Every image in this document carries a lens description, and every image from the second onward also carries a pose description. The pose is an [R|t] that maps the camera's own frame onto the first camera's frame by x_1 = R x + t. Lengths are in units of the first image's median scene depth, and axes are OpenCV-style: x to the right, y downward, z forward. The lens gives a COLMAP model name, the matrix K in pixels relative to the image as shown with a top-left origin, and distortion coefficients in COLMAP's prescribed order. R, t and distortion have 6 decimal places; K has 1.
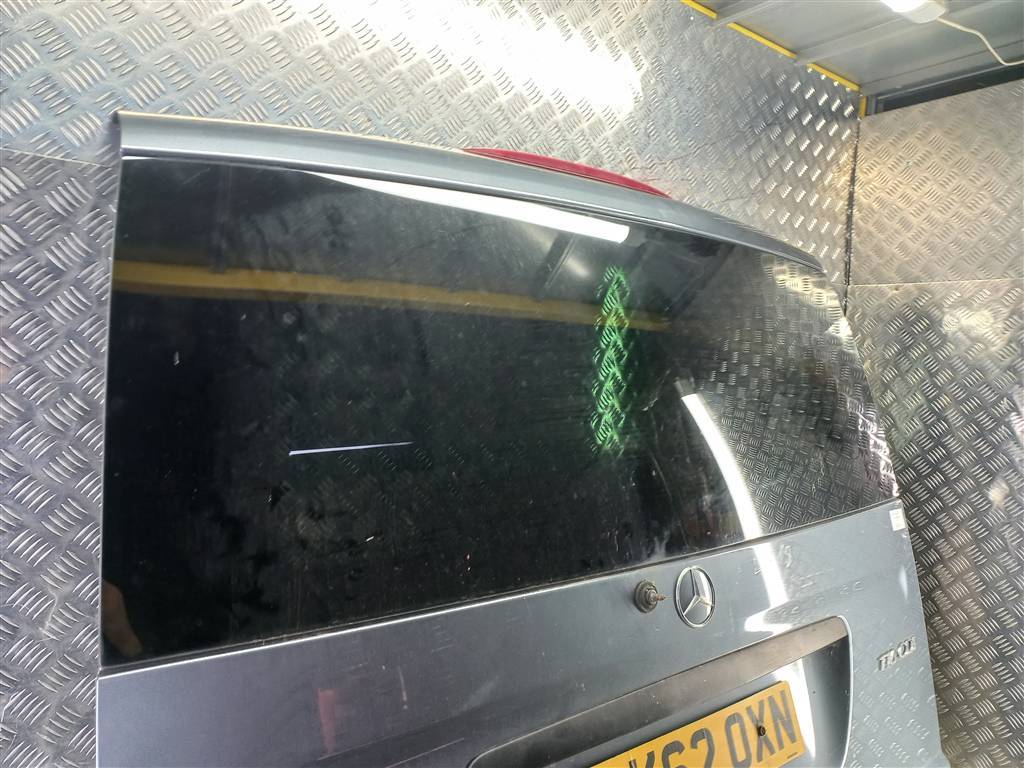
lens RADIAL K [[723.2, 0, 515.0], [0, 723.2, 369.9], [0, 0, 1]] dist [0.075760, -0.056355]
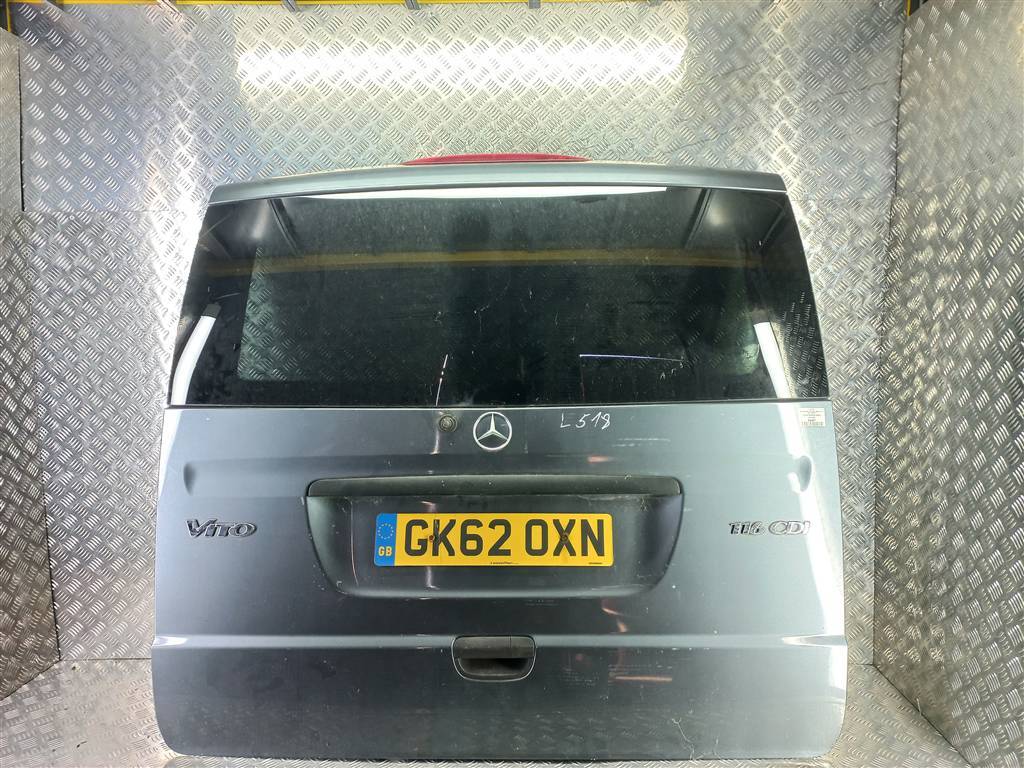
lens RADIAL K [[723.2, 0, 515.0], [0, 723.2, 369.9], [0, 0, 1]] dist [0.075760, -0.056355]
pose [[0.768523, -0.009134, -0.639757, 1.272467], [0.018755, 0.999790, 0.008256, 0.171178], [0.639547, -0.018344, 0.768533, -0.135640]]
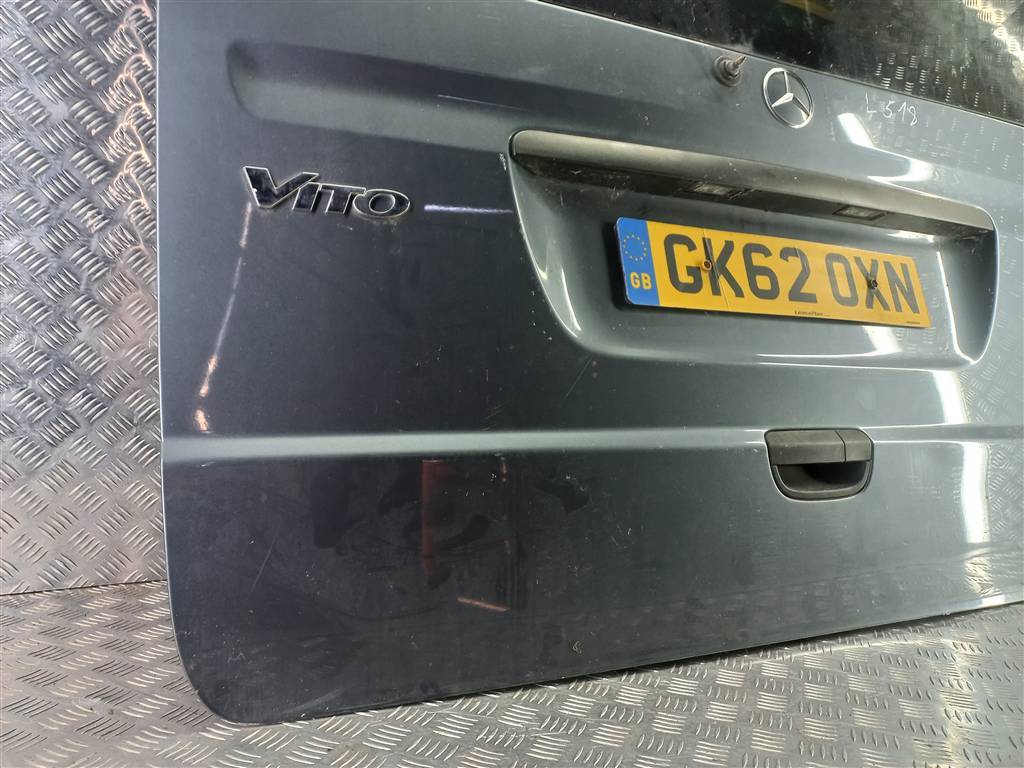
lens RADIAL K [[723.2, 0, 515.0], [0, 723.2, 369.9], [0, 0, 1]] dist [0.075760, -0.056355]
pose [[0.974384, -0.000233, -0.224892, 0.122122], [-0.004853, 0.999745, -0.022061, 0.679975], [0.224840, 0.022587, 0.974134, 0.036627]]
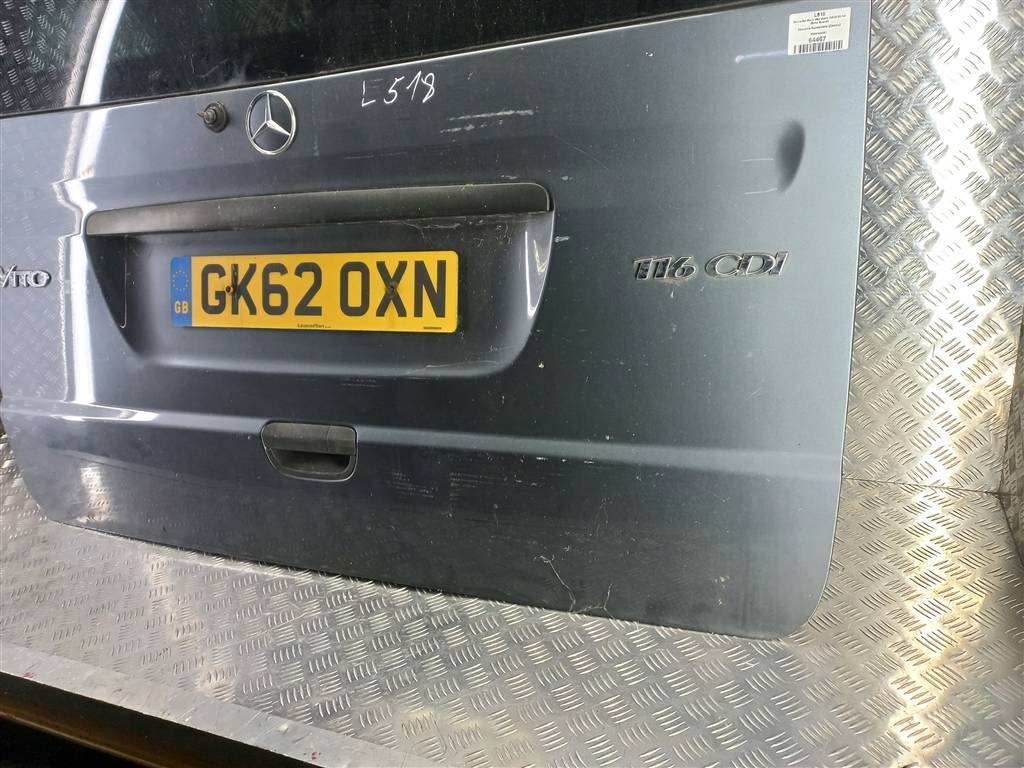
lens RADIAL K [[723.2, 0, 515.0], [0, 723.2, 369.9], [0, 0, 1]] dist [0.075760, -0.056355]
pose [[0.482773, 0.216536, -0.848553, 1.309038], [0.102454, 0.948330, 0.300288, 0.365198], [0.869732, -0.231908, 0.435643, 0.794658]]
